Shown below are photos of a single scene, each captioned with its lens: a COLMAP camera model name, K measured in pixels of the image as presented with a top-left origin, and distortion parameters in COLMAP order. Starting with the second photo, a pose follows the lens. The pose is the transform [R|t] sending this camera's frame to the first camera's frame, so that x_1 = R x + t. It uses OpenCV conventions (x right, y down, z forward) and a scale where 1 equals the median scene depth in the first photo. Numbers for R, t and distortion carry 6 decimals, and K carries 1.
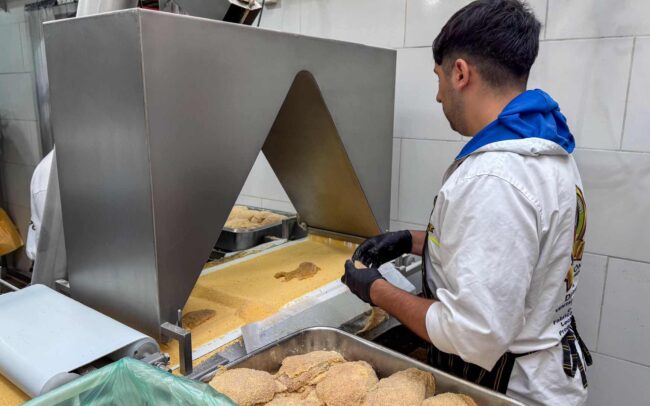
lens RADIAL K [[487.1, 0, 324.7], [0, 487.1, 202.3], [0, 0, 1]] dist [0.008845, 0.003930]
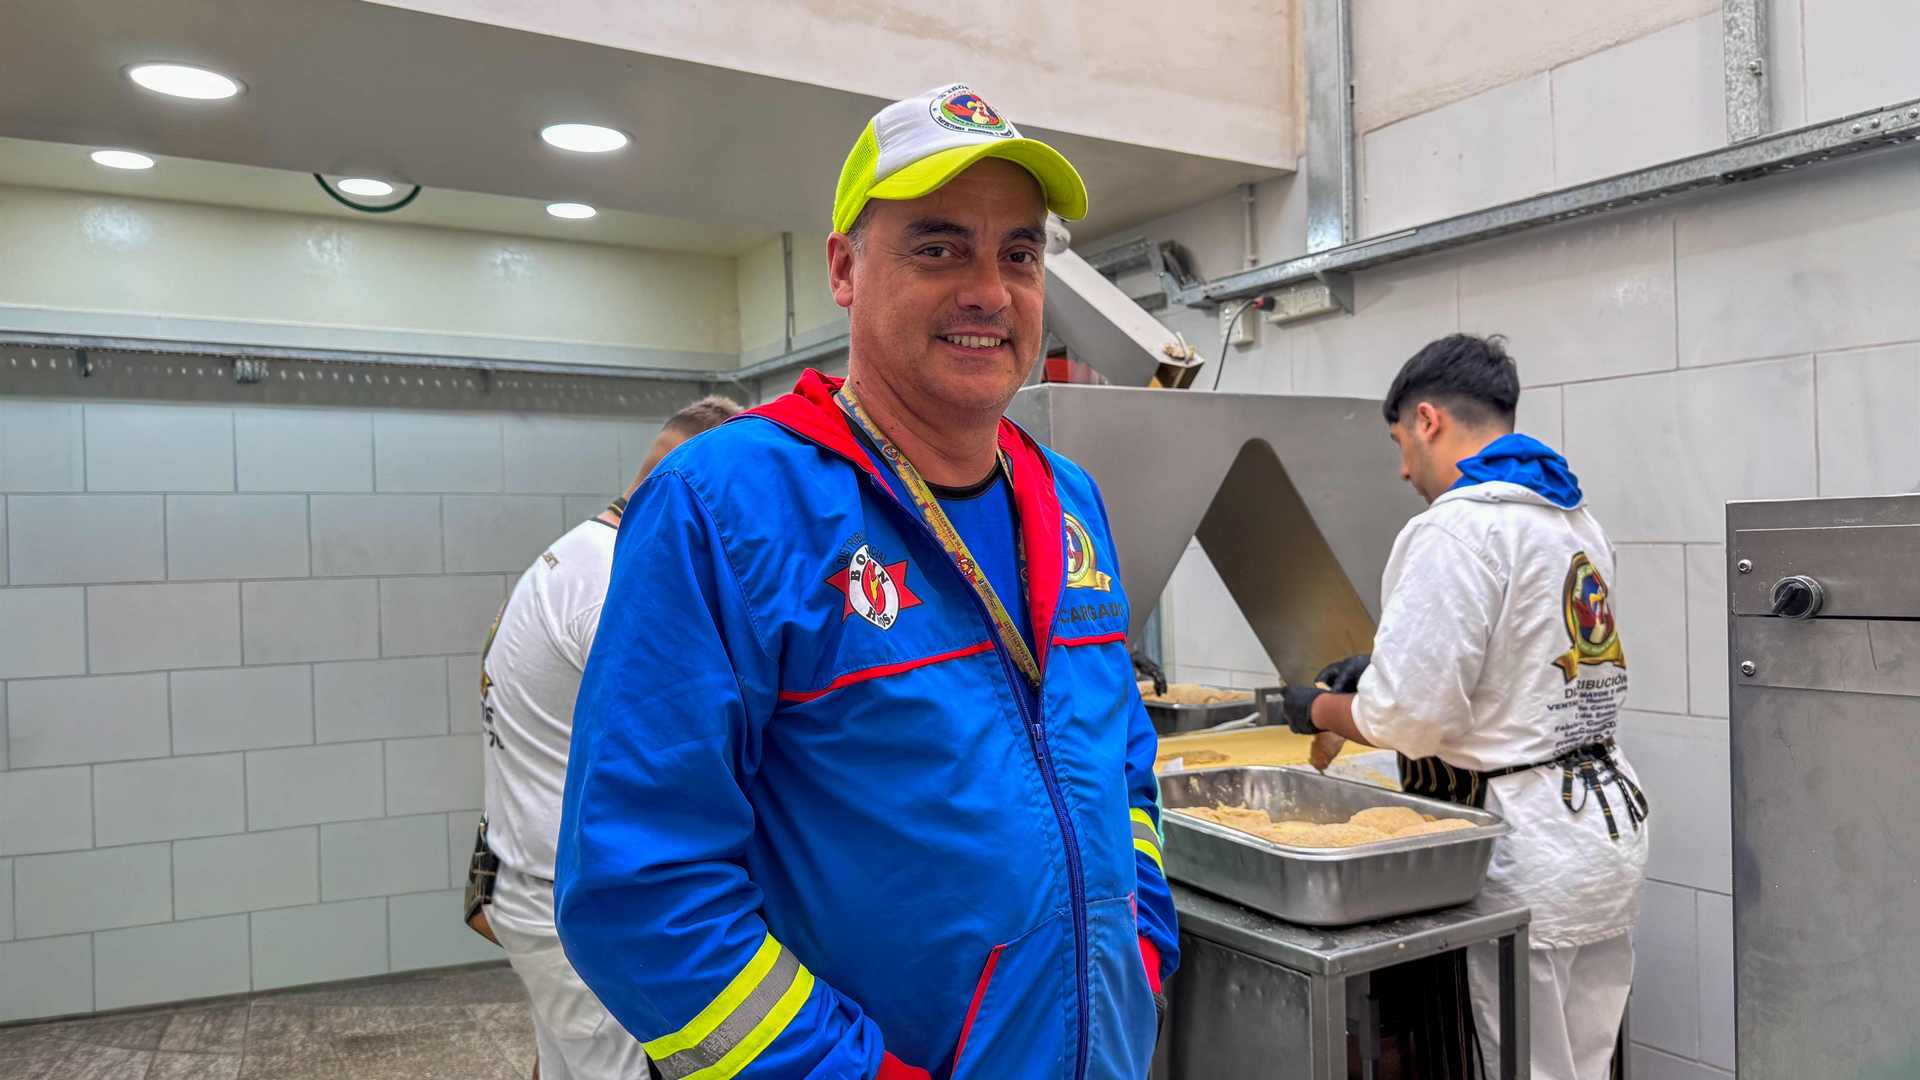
lens RADIAL K [[1309.2, 0, 960.5], [0, 1309.2, 539.5], [0, 0, 1]] dist [0.036051, -0.057690]
pose [[0.905274, -0.031676, -0.423647, 0.482571], [-0.076576, 0.968716, -0.236063, 0.461062], [0.417871, 0.246143, 0.874527, -1.064980]]
